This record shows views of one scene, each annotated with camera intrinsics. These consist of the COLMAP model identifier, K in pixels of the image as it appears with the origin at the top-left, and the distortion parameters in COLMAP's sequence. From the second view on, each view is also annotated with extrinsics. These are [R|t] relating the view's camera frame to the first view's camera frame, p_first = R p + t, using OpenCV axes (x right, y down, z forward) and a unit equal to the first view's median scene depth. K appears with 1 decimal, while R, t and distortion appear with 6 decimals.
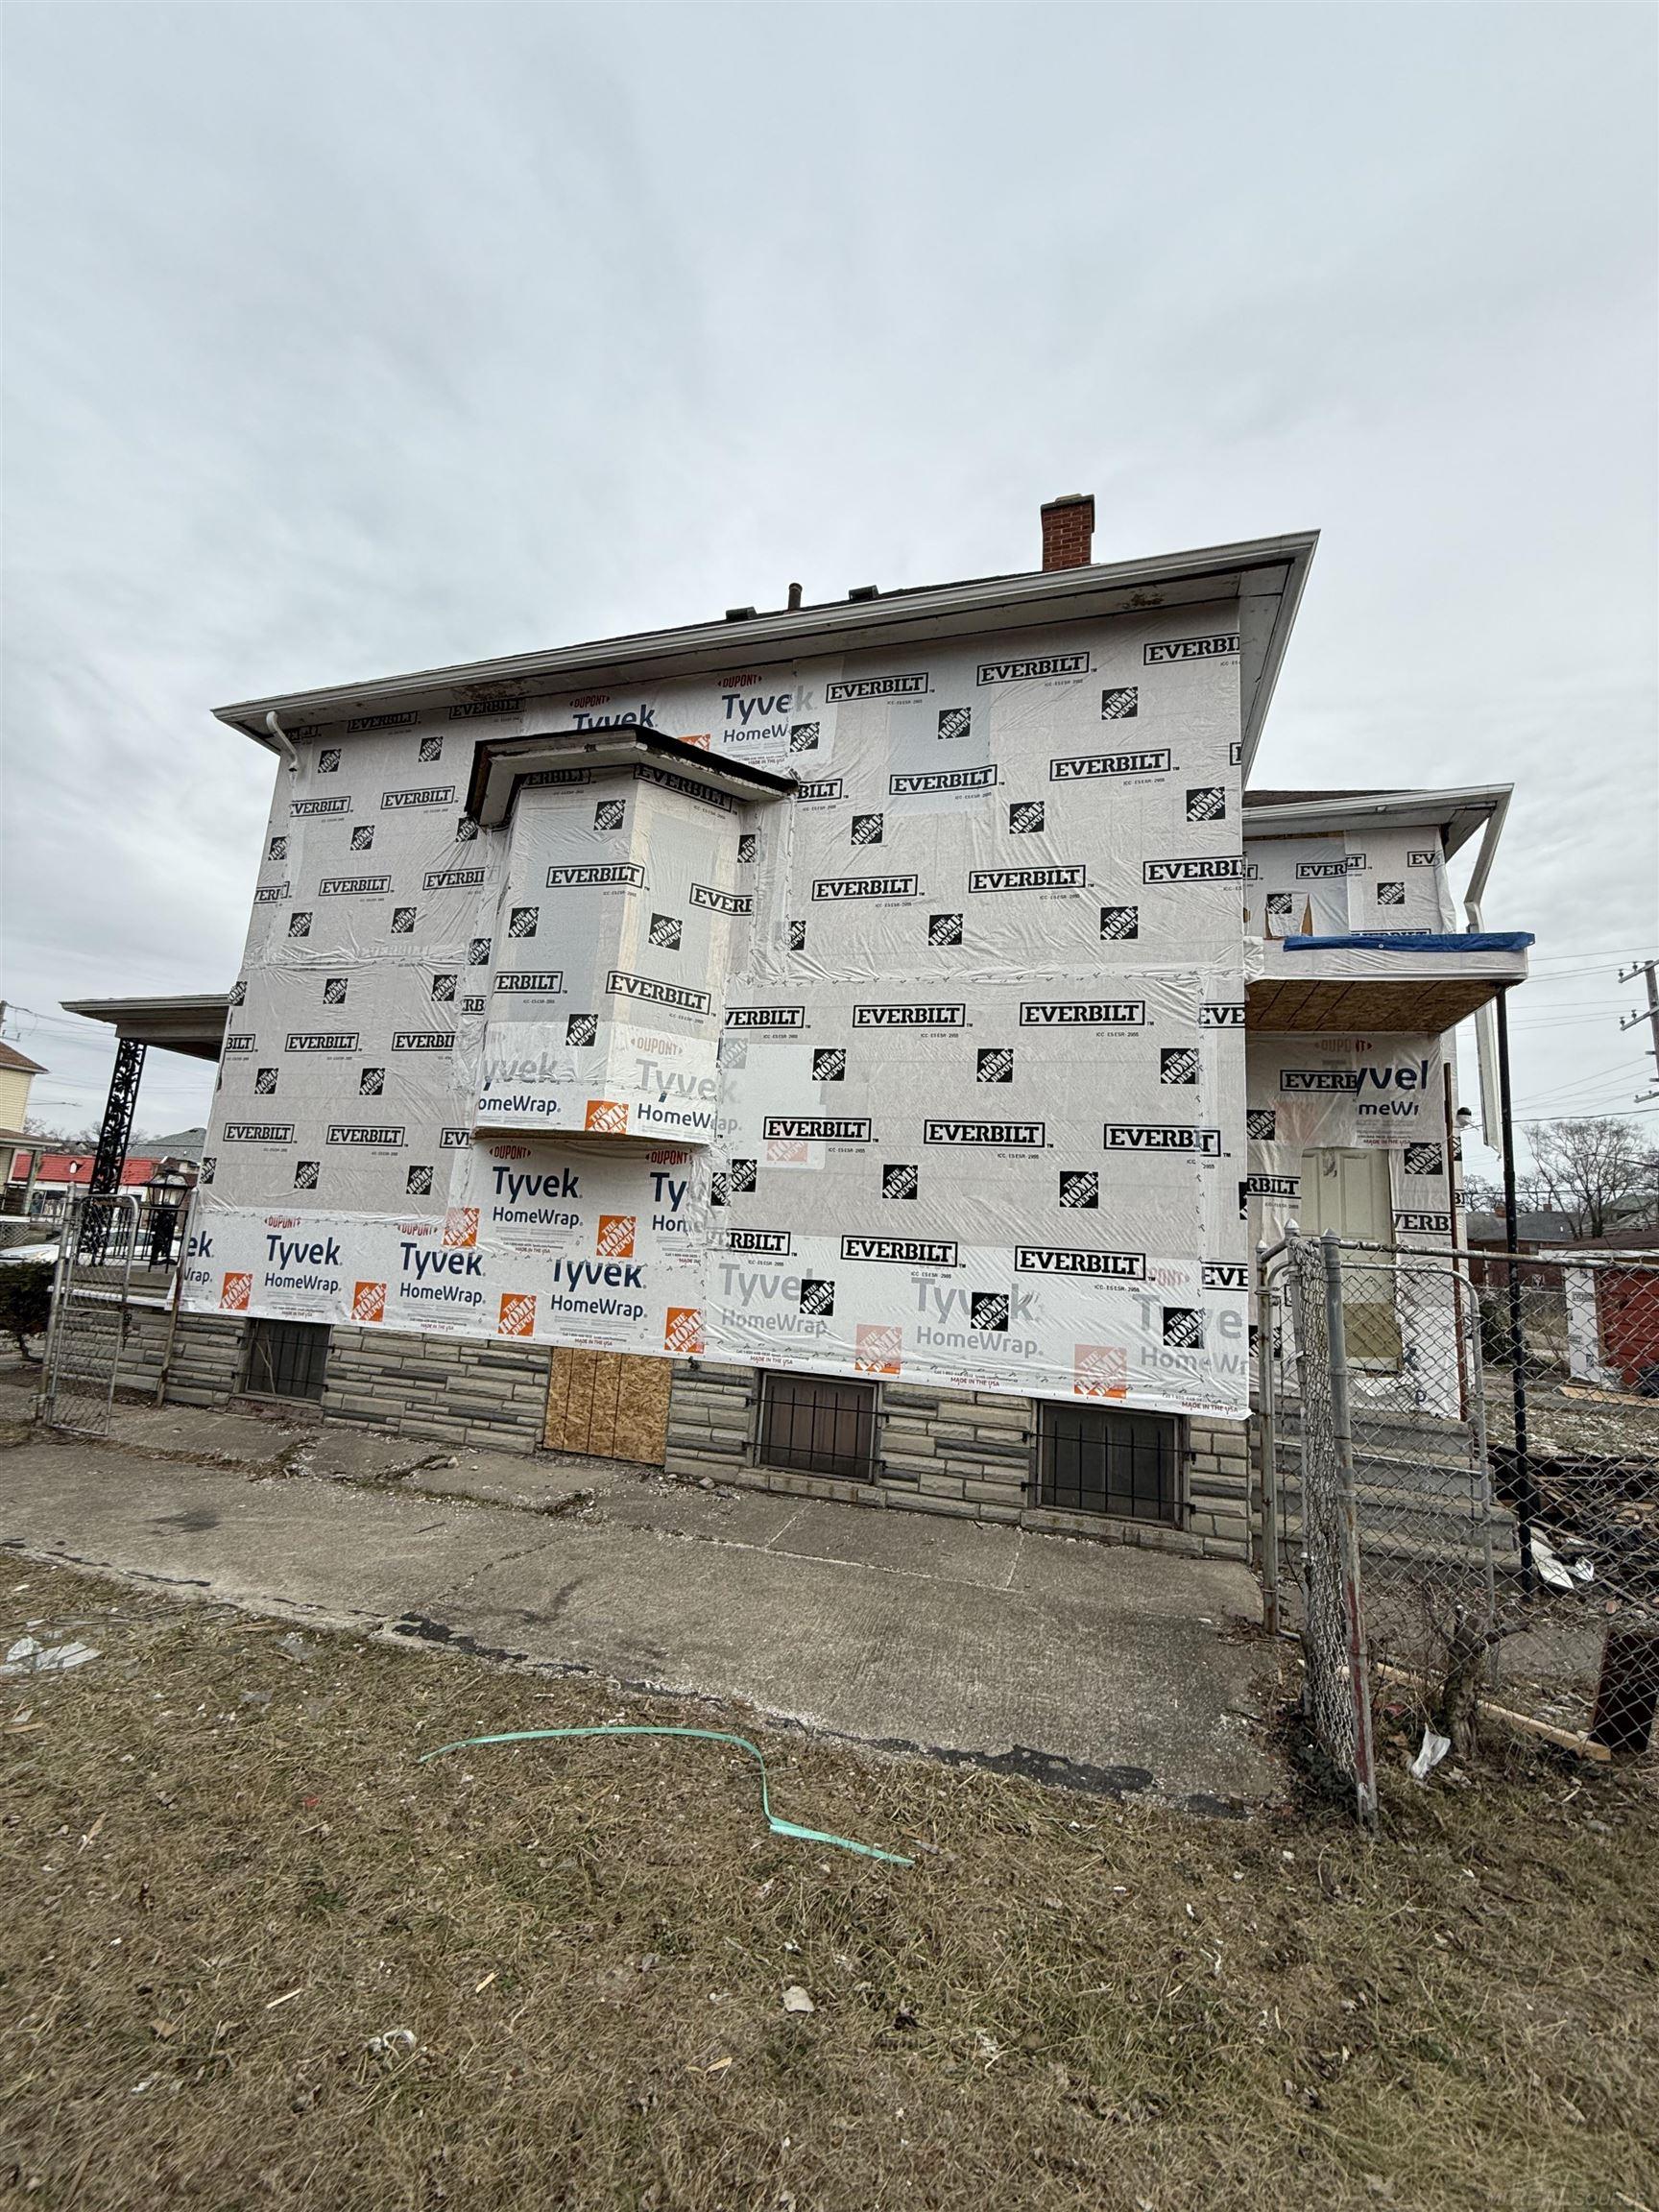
lens RADIAL K [[878.4, 0, 832.9], [0, 878.4, 1098.7], [0, 0, 1]] dist [-0.000738, -0.000077]
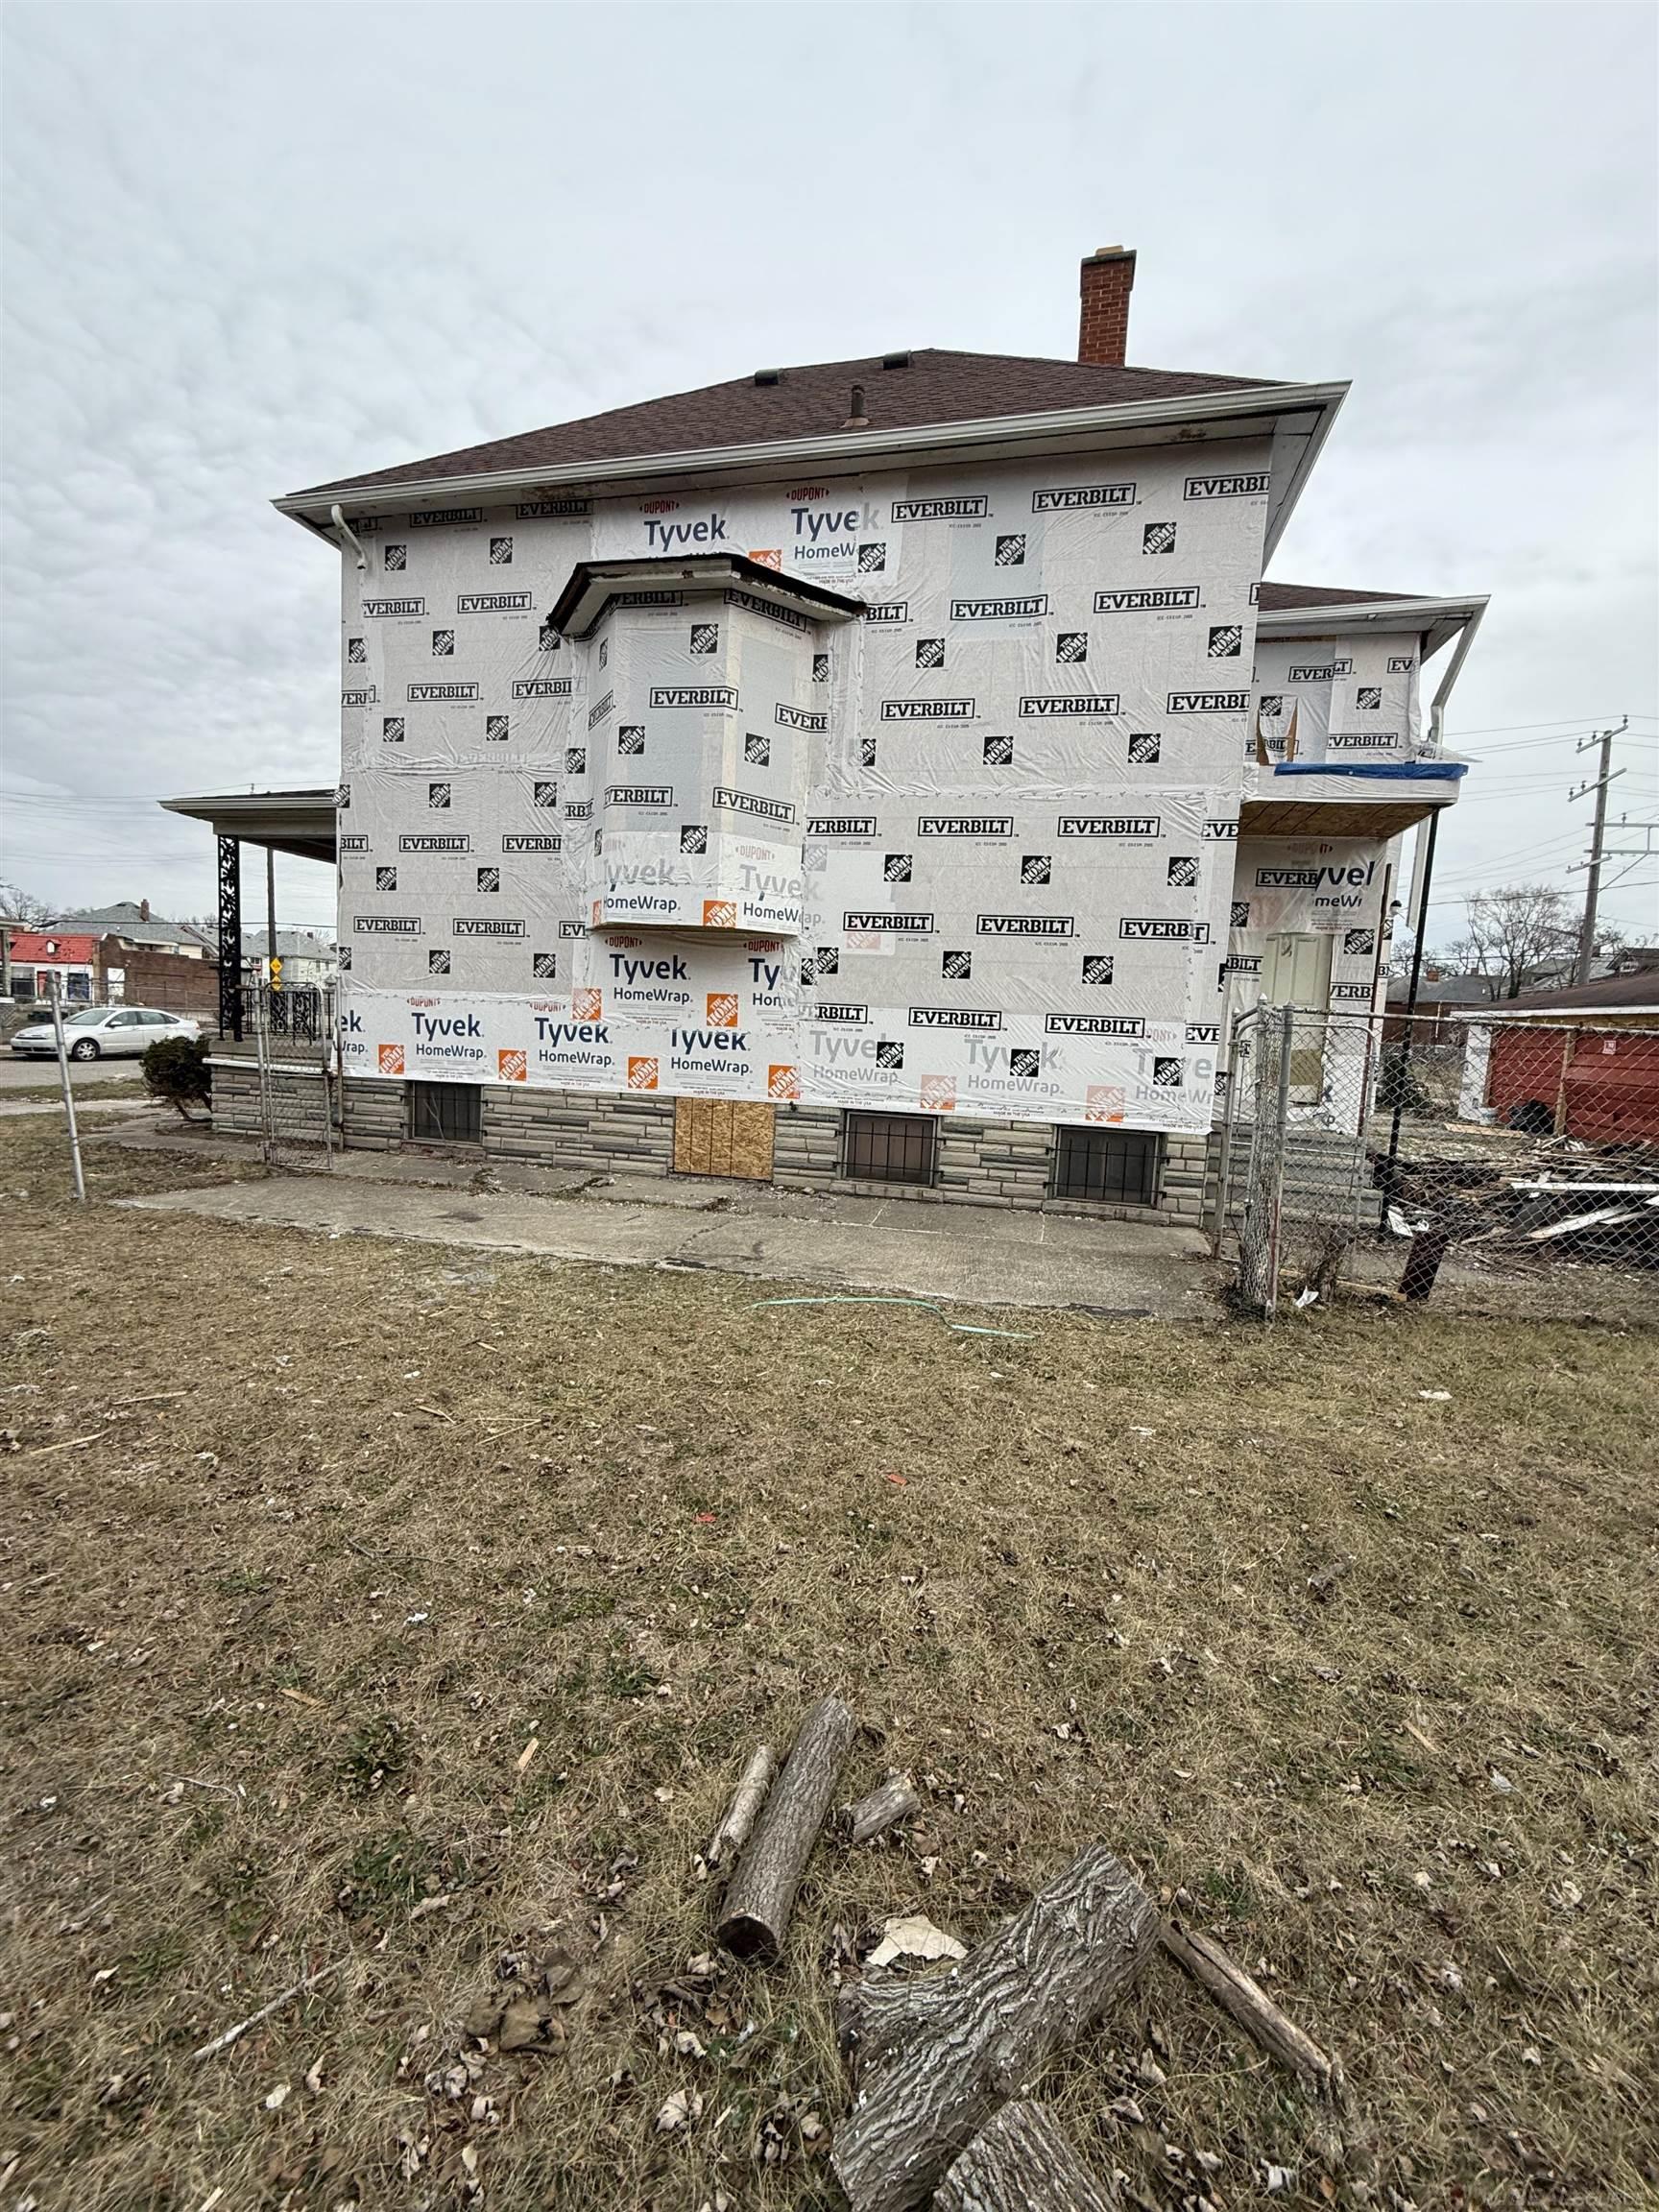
lens RADIAL K [[881.6, 0, 832.2], [0, 881.6, 1098.5], [0, 0, 1]] dist [0.000029, -0.000738]
pose [[0.998574, -0.017760, 0.050350, -0.157618], [0.004250, 0.966499, 0.256636, -0.042836], [-0.053221, -0.256056, 0.965196, -0.248739]]
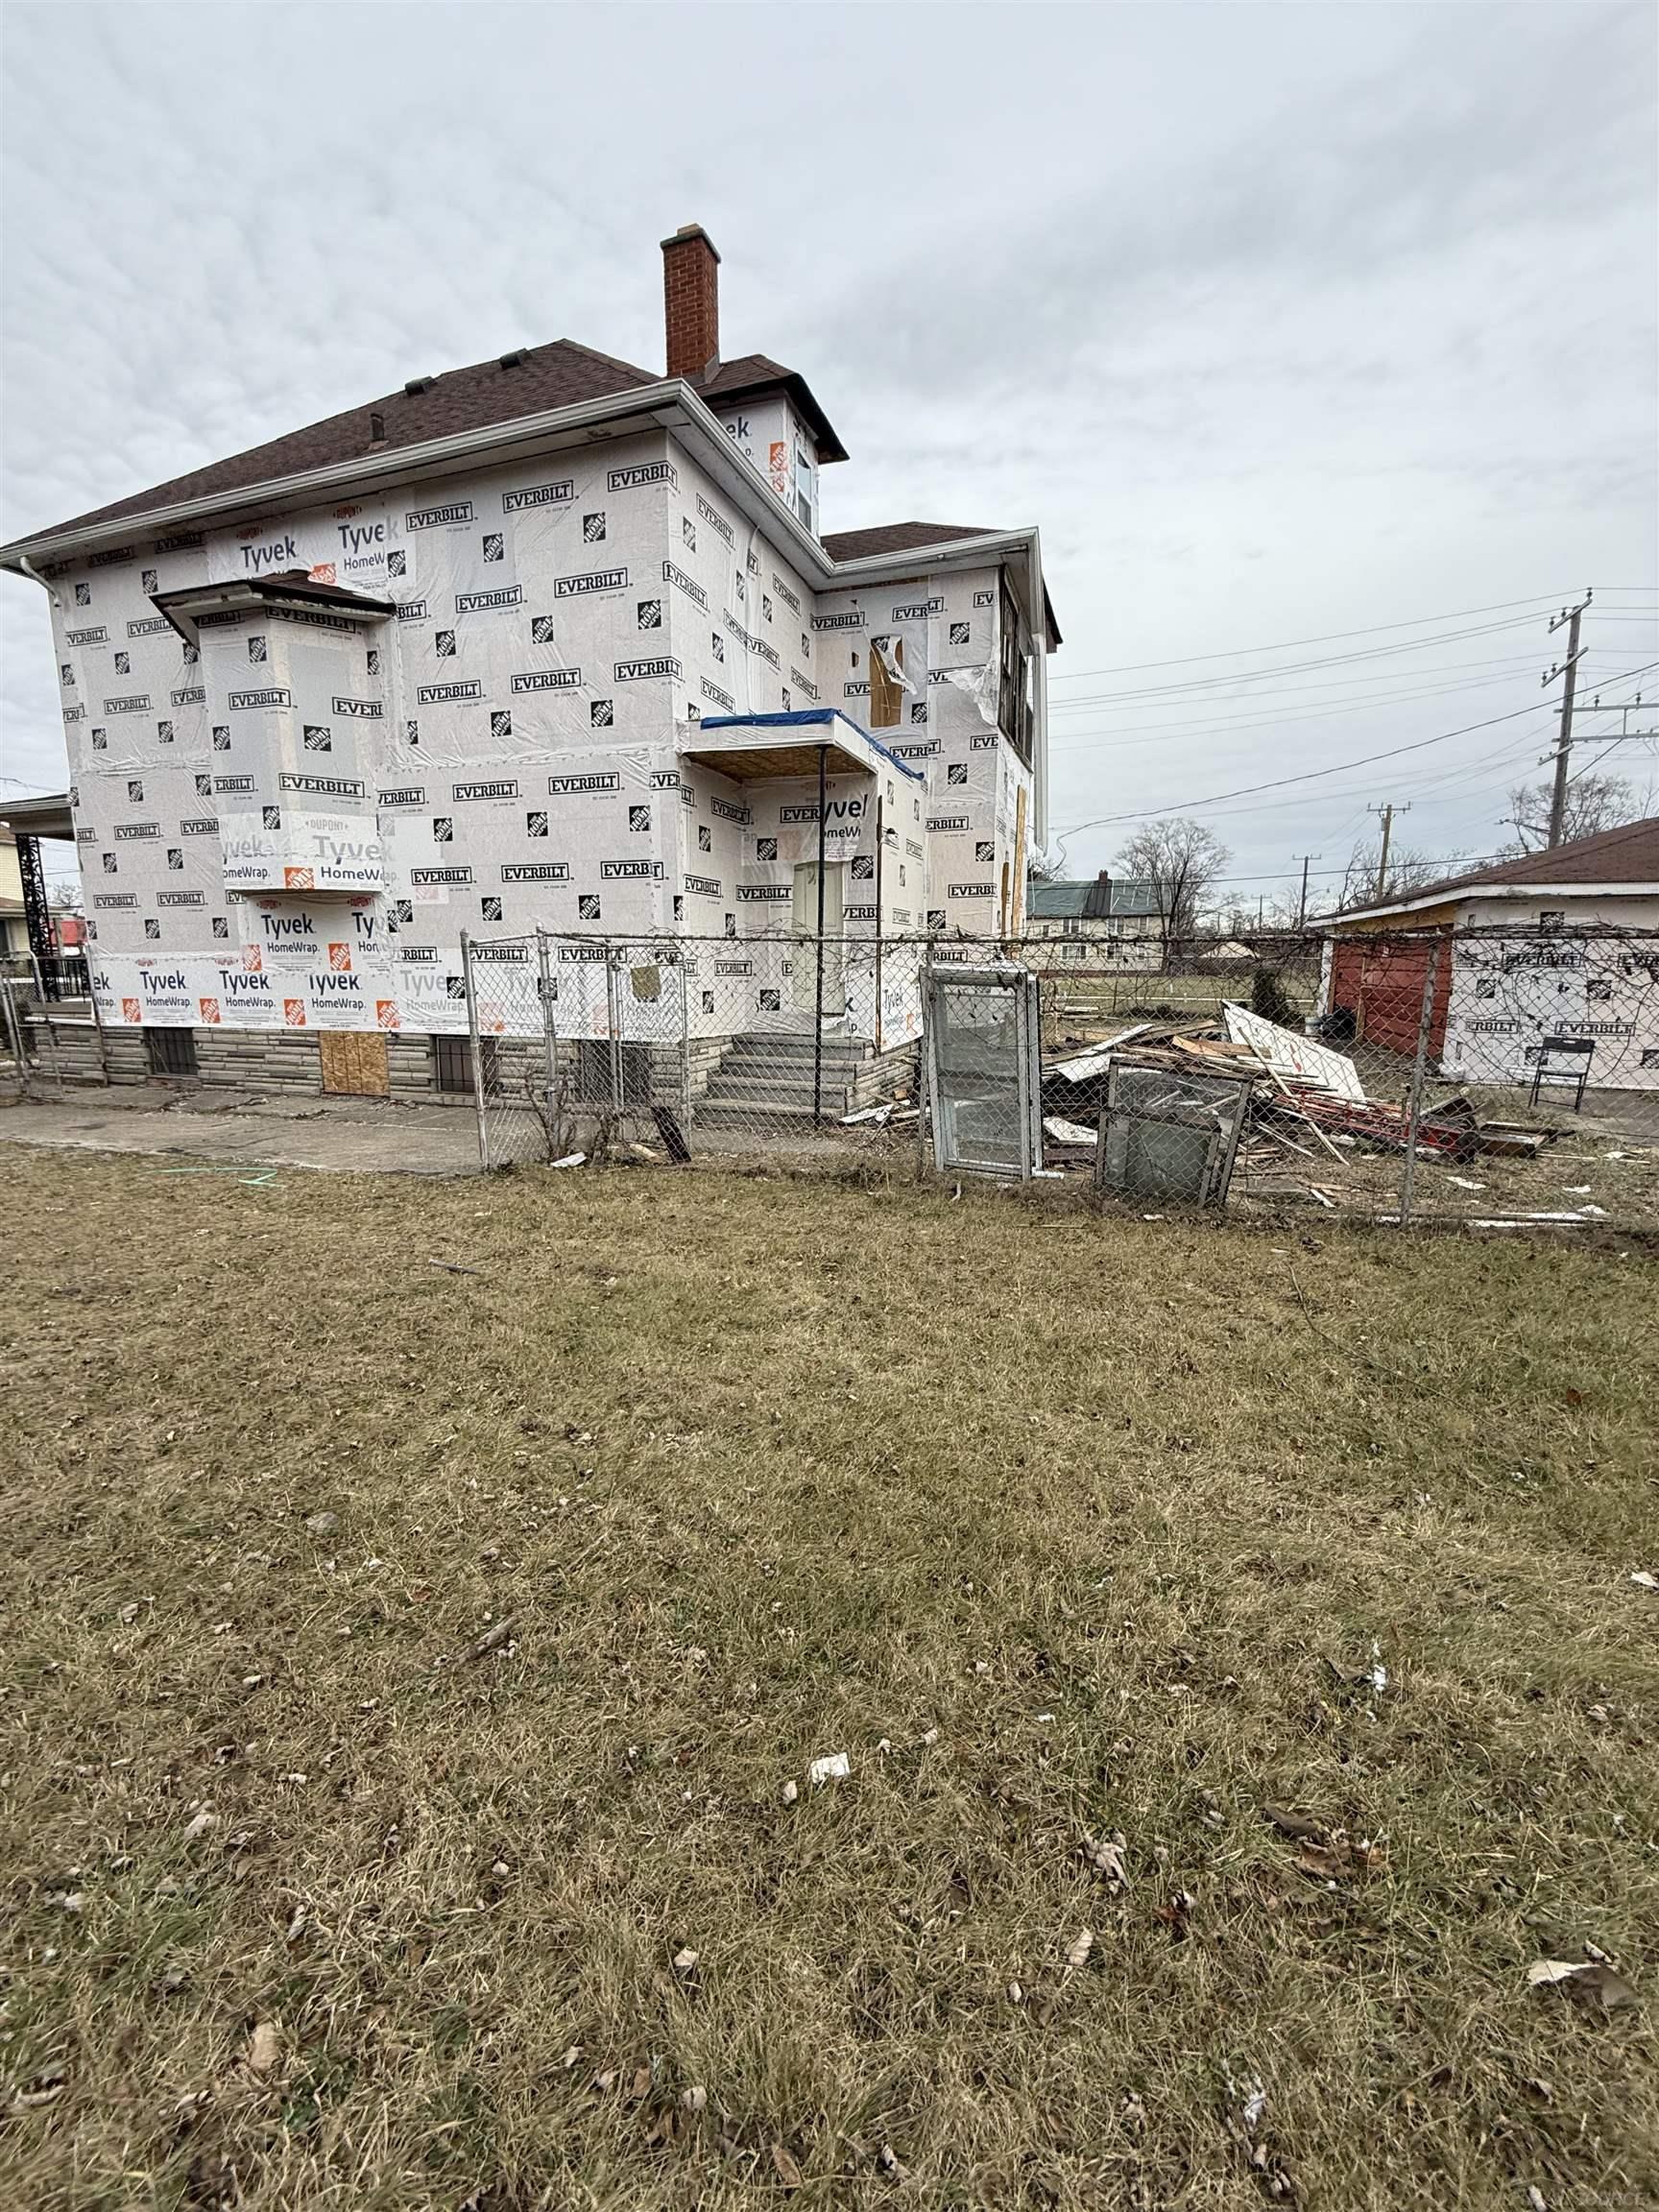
lens RADIAL K [[878.4, 0, 832.9], [0, 878.4, 1098.7], [0, 0, 1]] dist [-0.000738, -0.000077]
pose [[0.996710, -0.053496, -0.060882, 0.681698], [0.070002, 0.946819, 0.314059, -0.027786], [0.040844, -0.317287, 0.947449, -0.475832]]
